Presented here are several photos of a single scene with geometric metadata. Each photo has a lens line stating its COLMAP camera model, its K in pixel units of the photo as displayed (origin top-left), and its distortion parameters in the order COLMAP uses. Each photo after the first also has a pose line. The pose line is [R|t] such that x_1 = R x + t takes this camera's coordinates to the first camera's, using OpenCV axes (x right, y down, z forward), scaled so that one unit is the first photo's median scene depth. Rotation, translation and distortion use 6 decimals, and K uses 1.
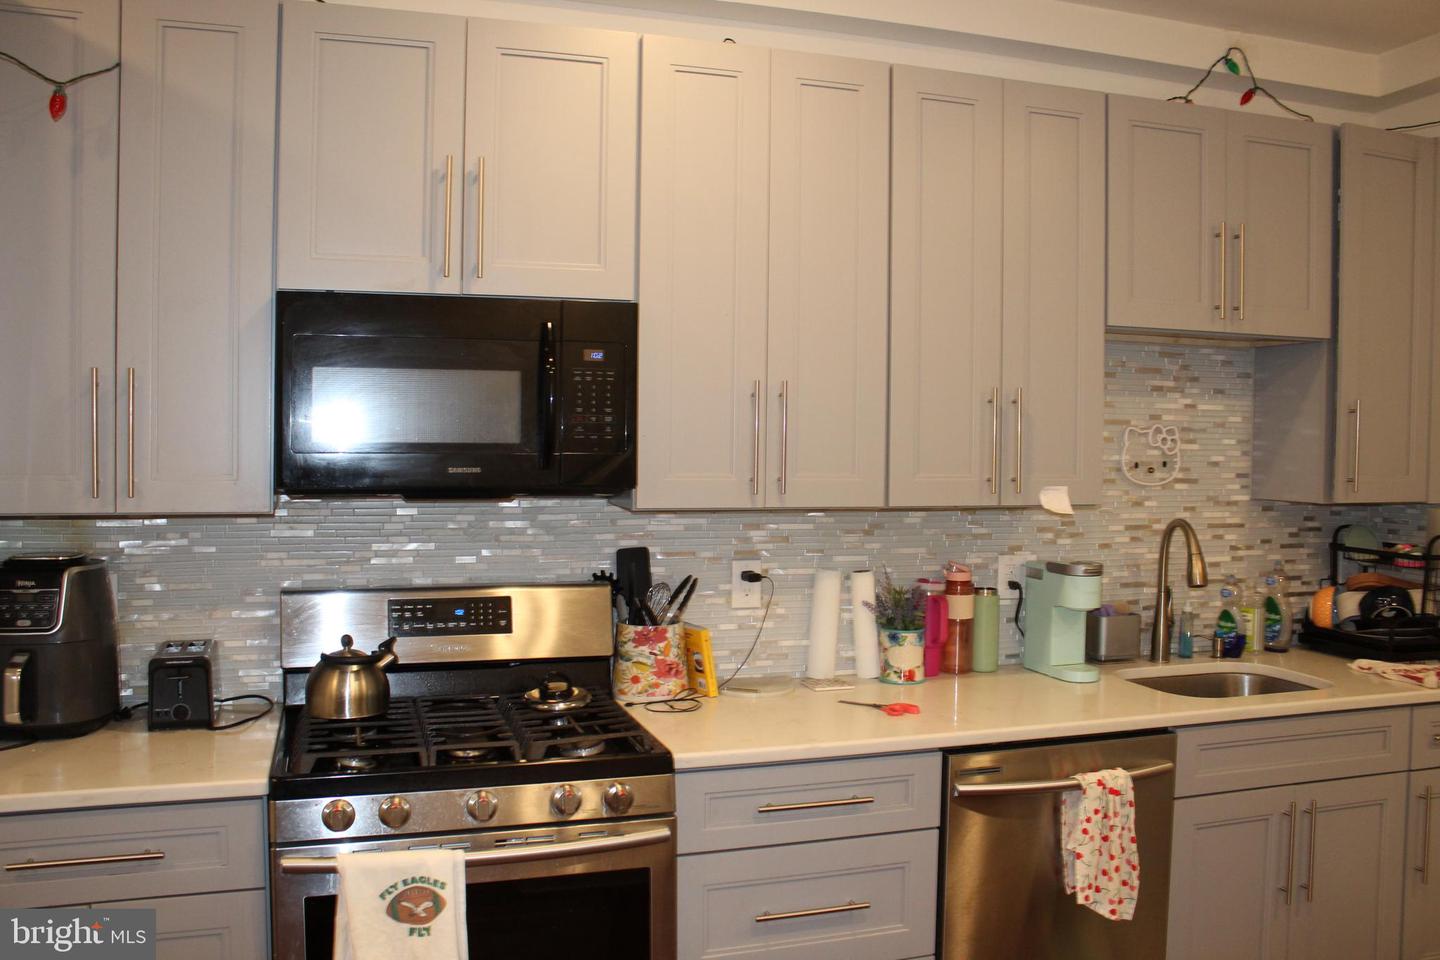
lens RADIAL K [[1187.4, 0, 720.1], [0, 1187.4, 473.2], [0, 0, 1]] dist [-0.078809, -0.001956]
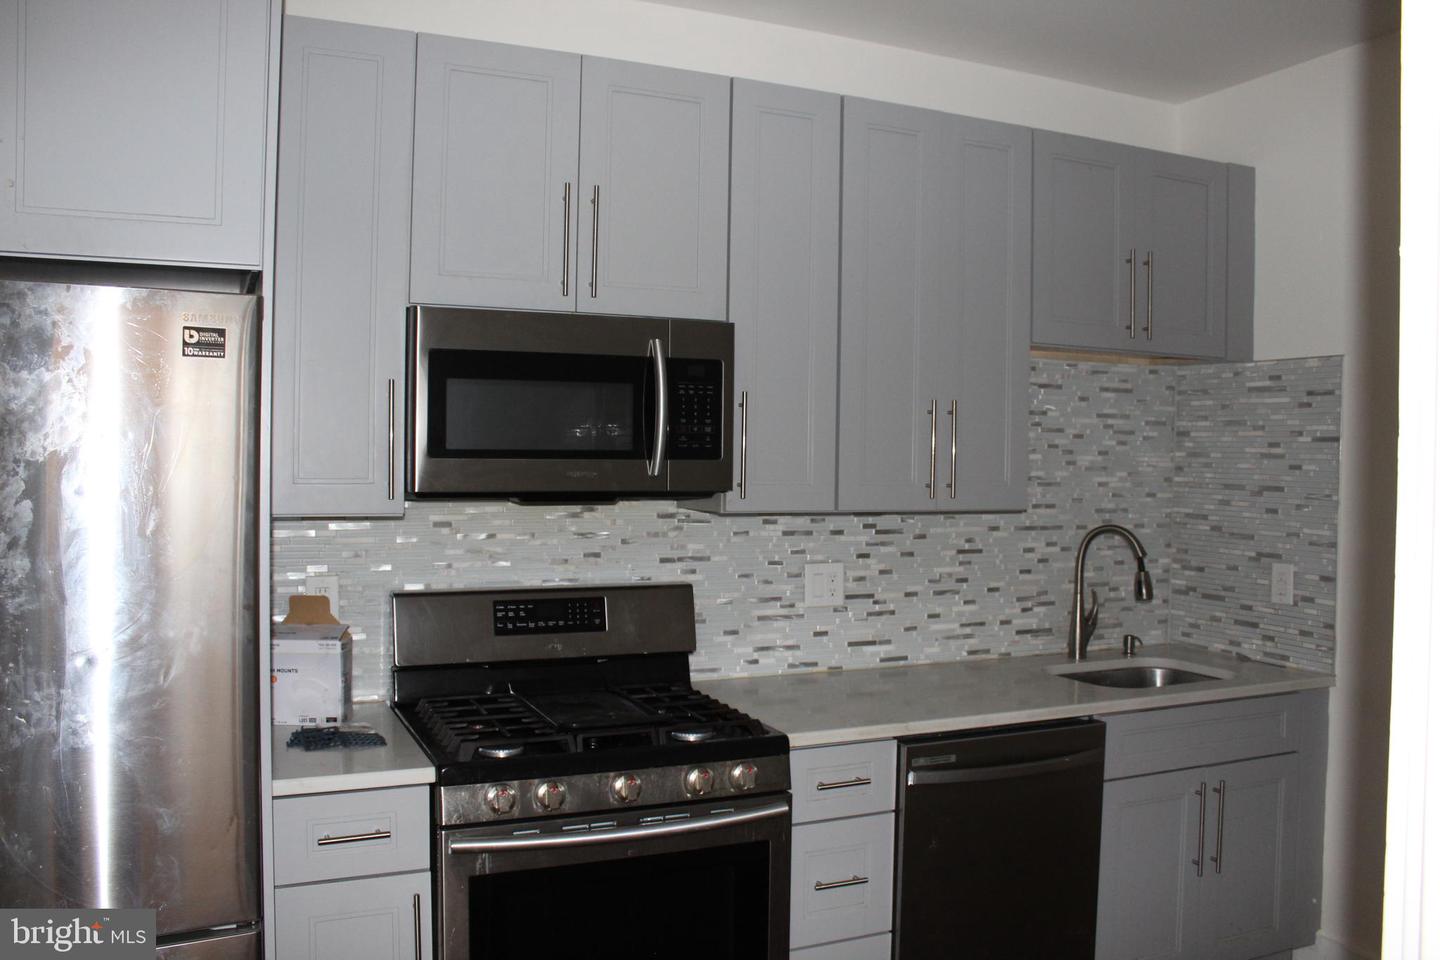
lens RADIAL K [[1190.0, 0, 716.3], [0, 1190.0, 472.4], [0, 0, 1]] dist [-0.170710, 0.148715]
pose [[0.993640, 0.000911, 0.112604, -0.200425], [-0.000009, 0.999968, -0.008009, 0.001644], [-0.112608, 0.007957, 0.993608, -0.069758]]
